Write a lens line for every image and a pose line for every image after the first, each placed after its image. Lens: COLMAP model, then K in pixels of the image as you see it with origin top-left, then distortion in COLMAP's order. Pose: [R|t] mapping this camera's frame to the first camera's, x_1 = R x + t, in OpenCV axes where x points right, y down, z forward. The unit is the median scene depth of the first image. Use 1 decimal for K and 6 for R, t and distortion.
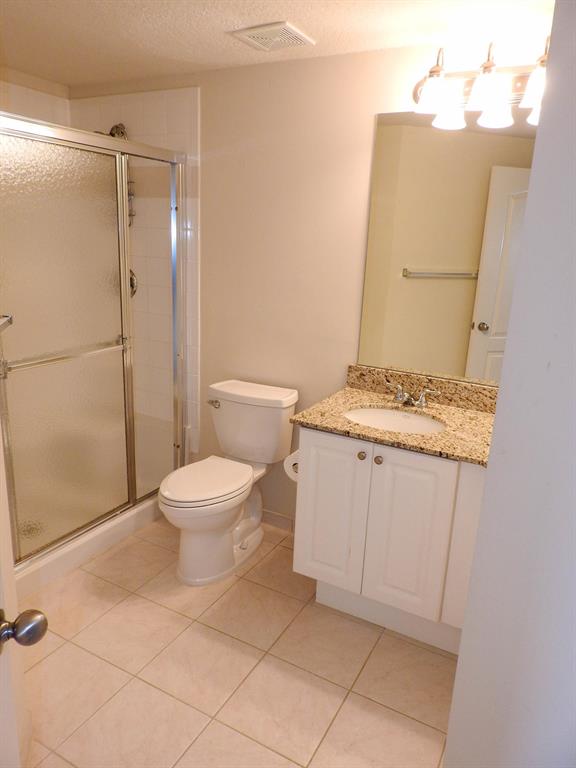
lens RADIAL K [[554.8, 0, 288.0], [0, 554.8, 384.0], [0, 0, 1]] dist [0.017204, -0.000917]
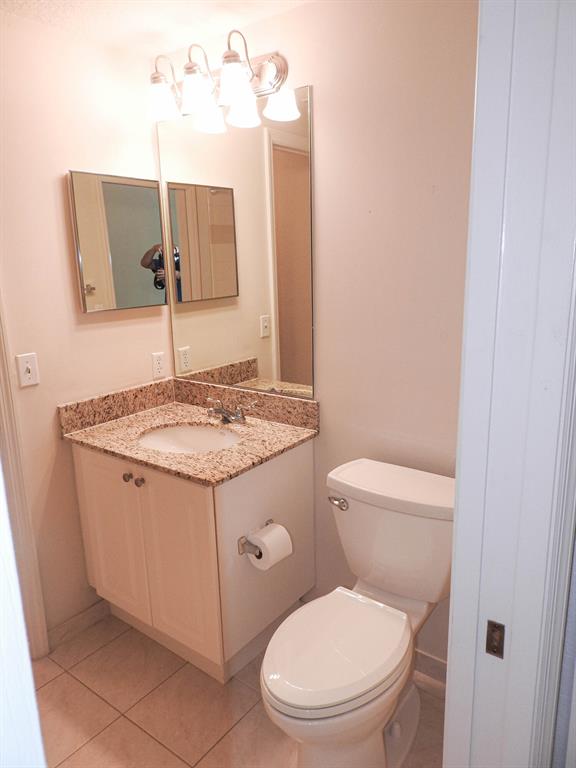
lens RADIAL K [[554.8, 0, 288.0], [0, 554.8, 384.0], [0, 0, 1]] dist [0.017204, -0.000917]
pose [[0.987061, -0.031545, -0.157209, 0.437653], [0.026652, 0.999095, -0.033136, 0.009015], [0.158112, 0.028517, 0.987009, 0.094391]]
